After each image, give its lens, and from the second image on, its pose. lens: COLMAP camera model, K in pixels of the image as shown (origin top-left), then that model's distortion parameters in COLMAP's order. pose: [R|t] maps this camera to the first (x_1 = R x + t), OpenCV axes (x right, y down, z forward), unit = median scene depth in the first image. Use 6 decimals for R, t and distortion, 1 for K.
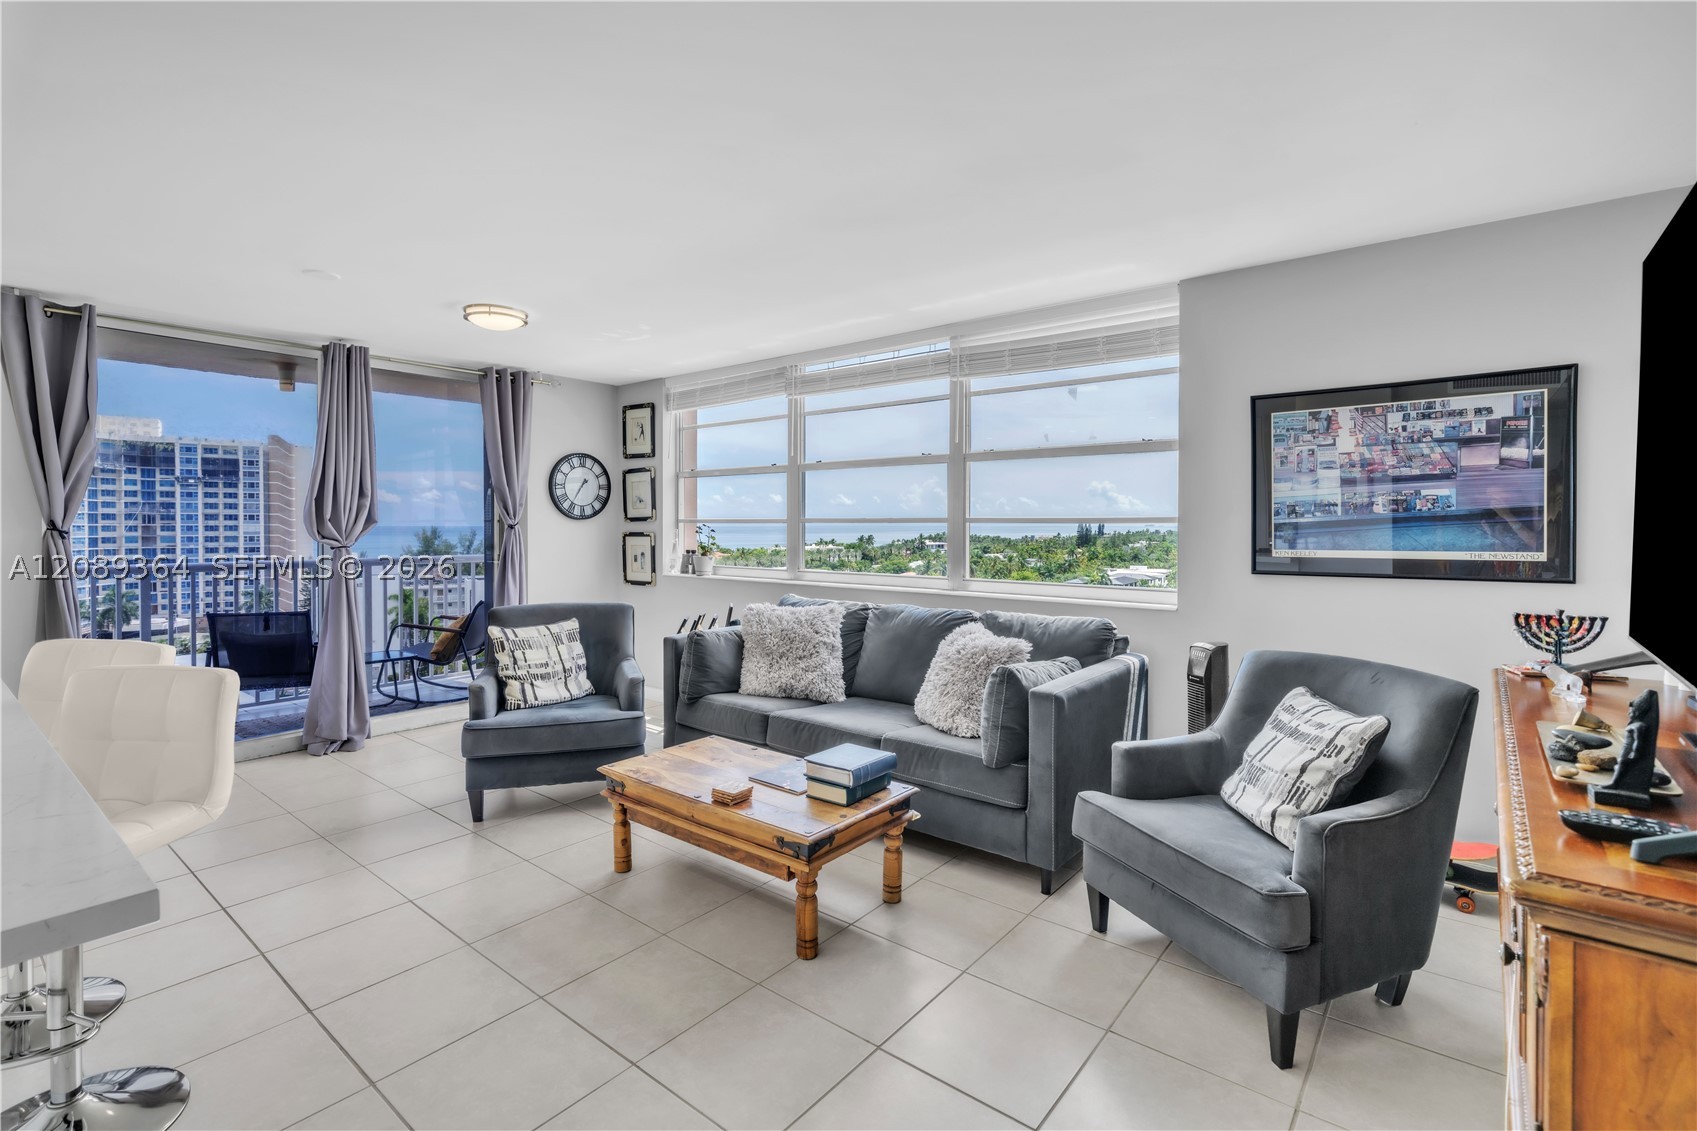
lens RADIAL K [[769.0, 0, 835.6], [0, 769.0, 527.0], [0, 0, 1]] dist [-0.001963, 0.000408]
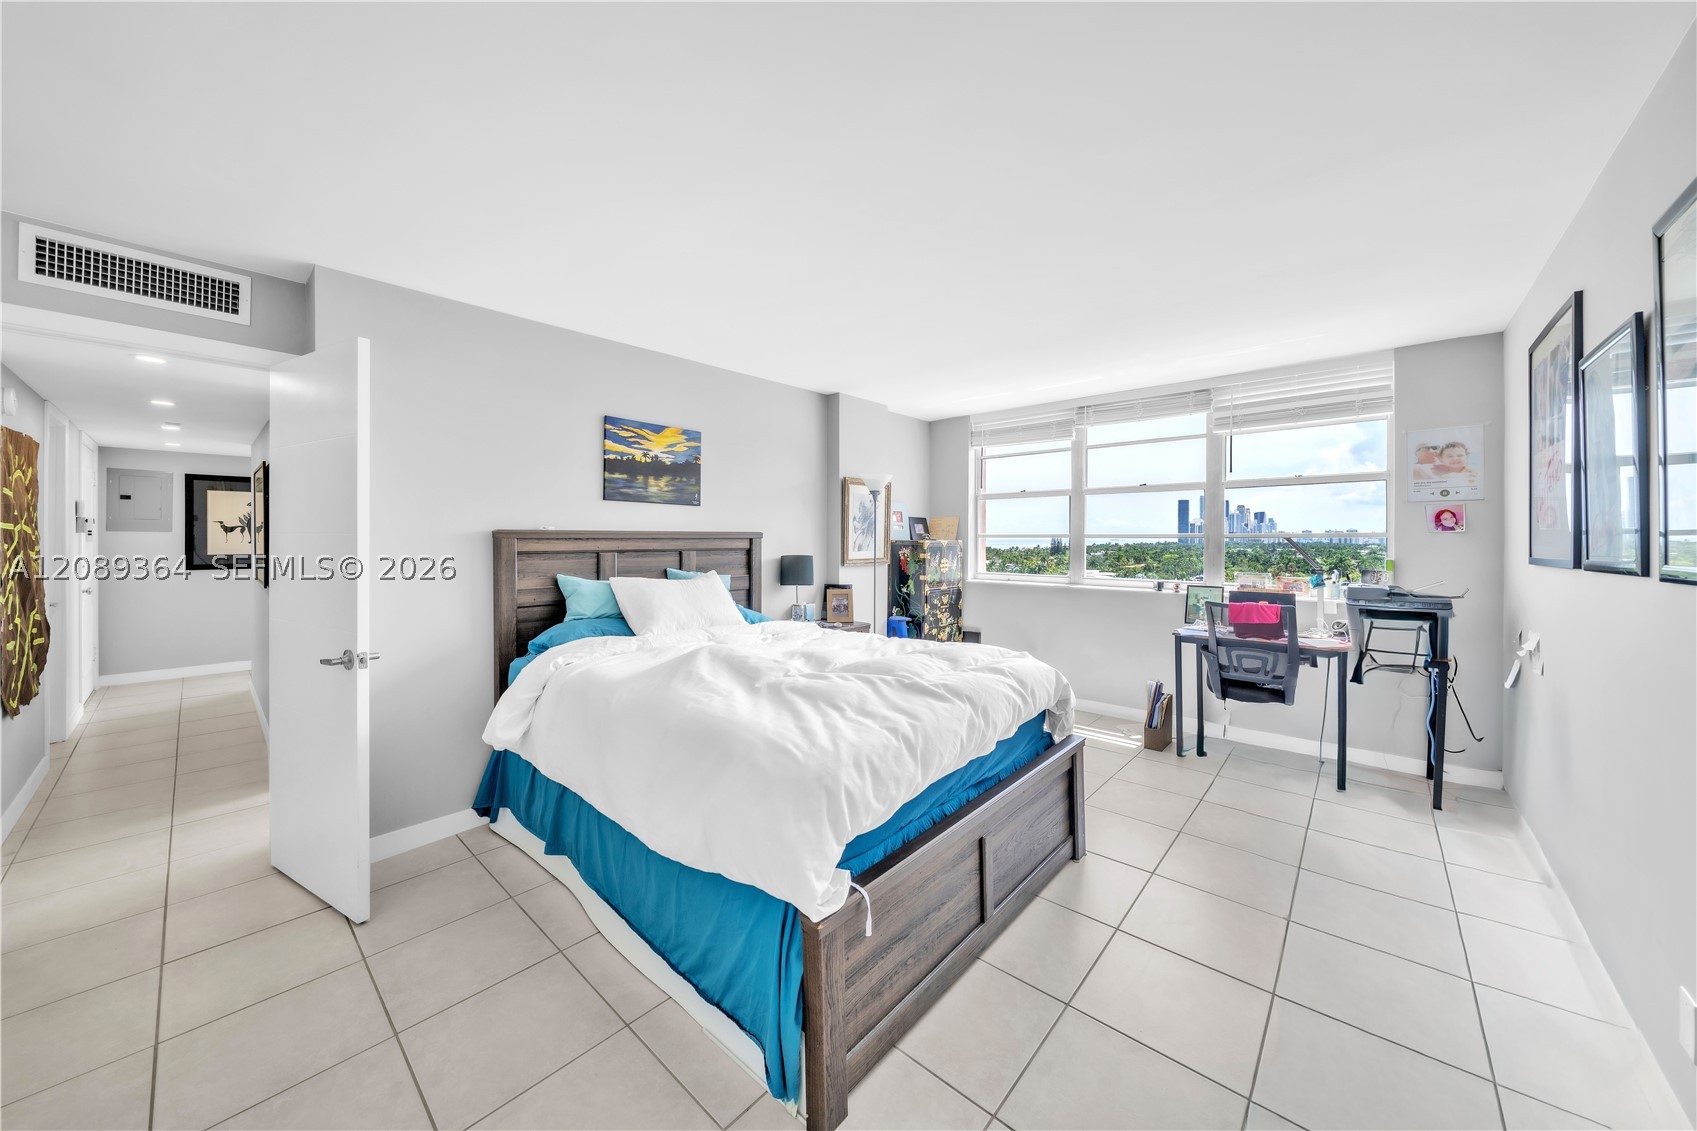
lens RADIAL K [[587.1, 0, 849.8], [0, 587.1, 541.8], [0, 0, 1]] dist [-0.004223, -0.000534]
pose [[0.999612, 0.001913, -0.027785, -0.461185], [-0.001764, 0.999984, 0.005414, -0.003785], [0.027795, -0.005363, 0.999599, 0.076182]]
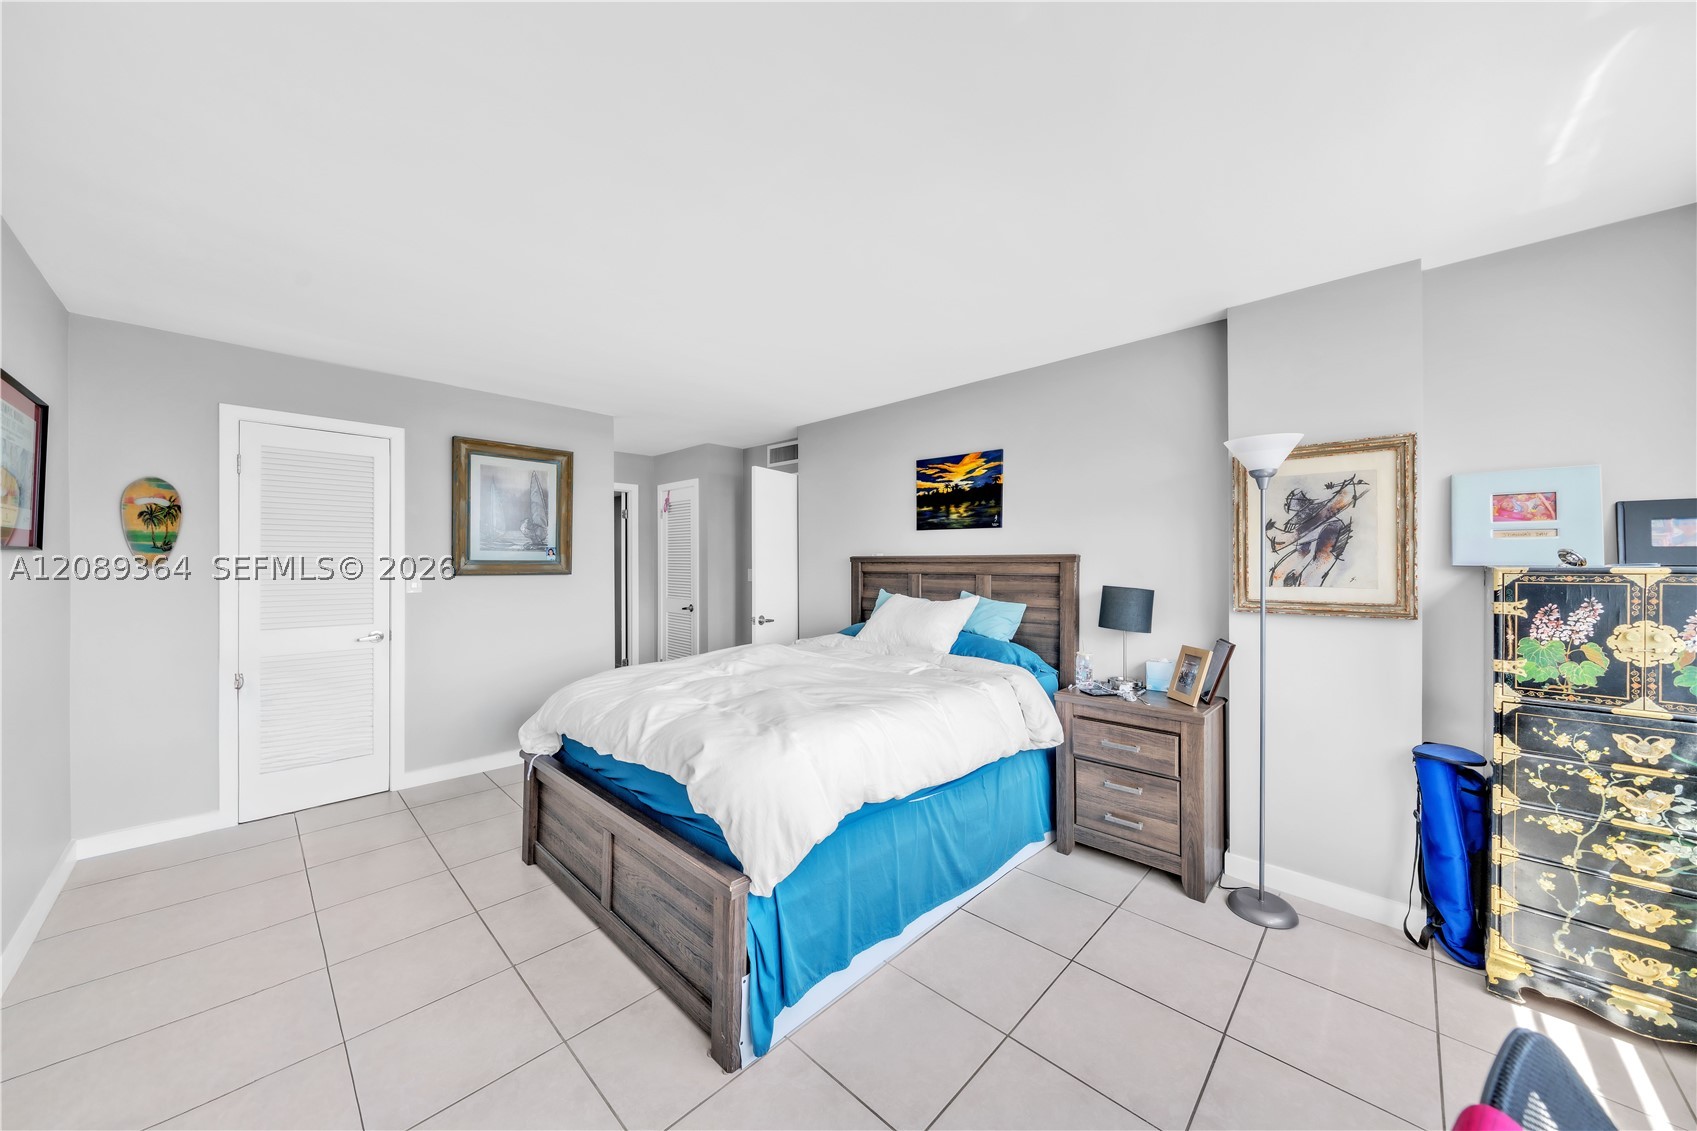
lens RADIAL K [[587.1, 0, 842.5], [0, 587.1, 563.7], [0, 0, 1]] dist [-0.004223, -0.000534]
pose [[-0.072250, 0.004235, -0.997378, 0.064977], [0.000490, 0.999991, 0.004211, -0.004917], [0.997386, -0.000184, -0.072251, 0.704671]]
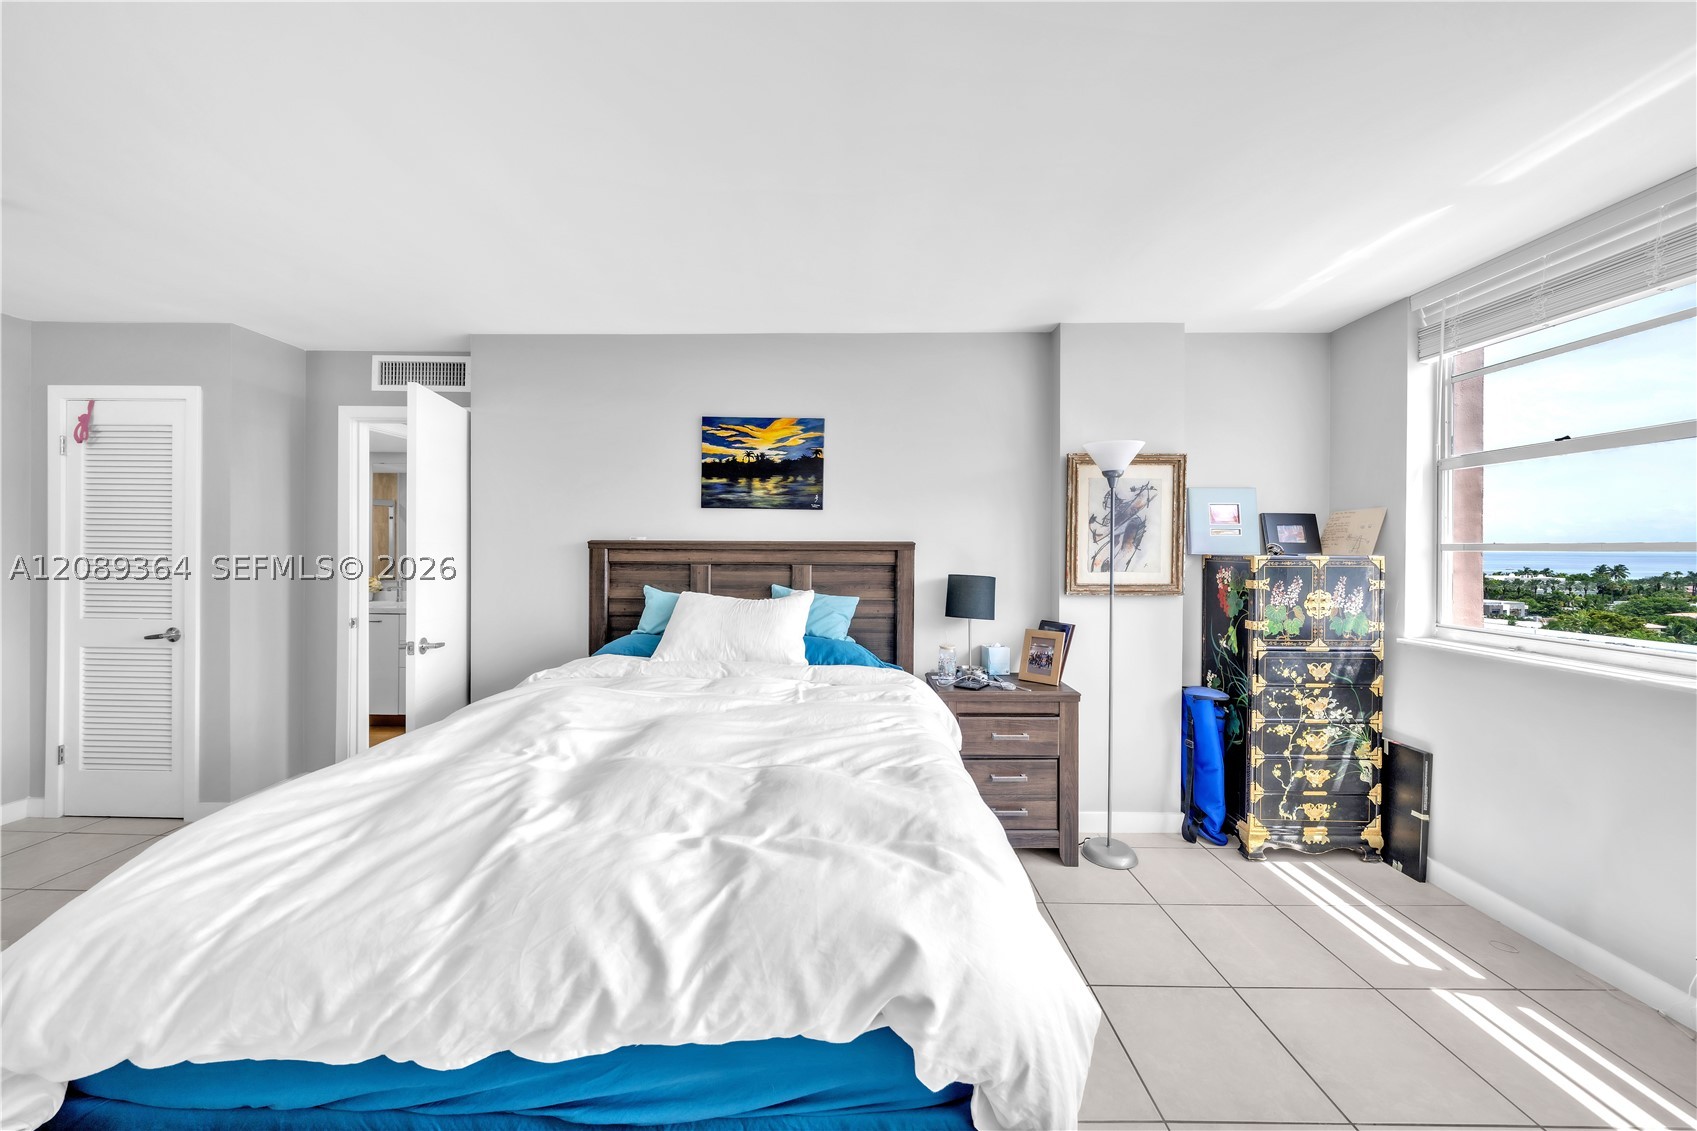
lens RADIAL K [[587.1, 0, 846.5], [0, 587.1, 555.7], [0, 0, 1]] dist [-0.004223, -0.000534]
pose [[0.637301, 0.011573, -0.770528, -0.177002], [-0.006131, 0.999932, 0.009948, -0.003777], [0.770591, -0.001616, 0.637328, 0.466250]]
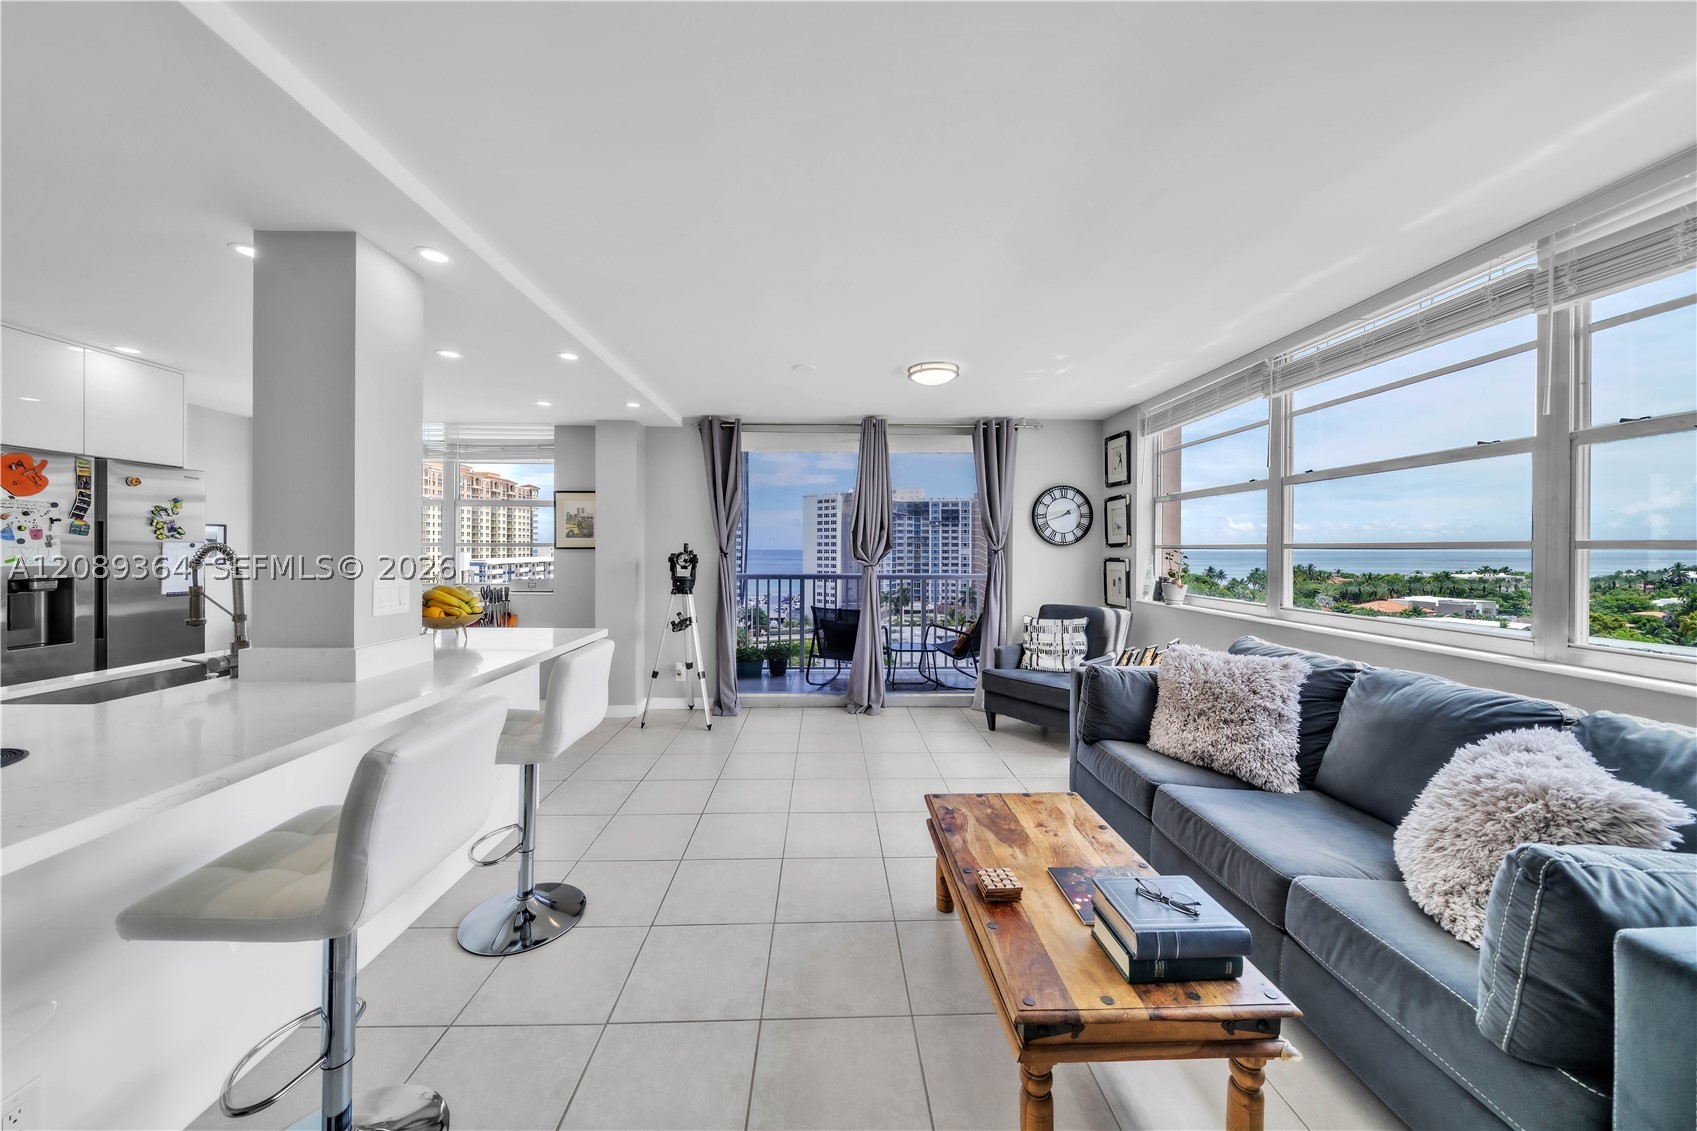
lens RADIAL K [[587.1, 0, 850.3], [0, 587.1, 548.8], [0, 0, 1]] dist [-0.004223, -0.000534]
pose [[0.661799, 0.000999, -0.749681, 0.115457], [-0.004558, 0.999986, -0.002691, -0.001784], [0.749668, 0.005198, 0.661794, 0.246990]]
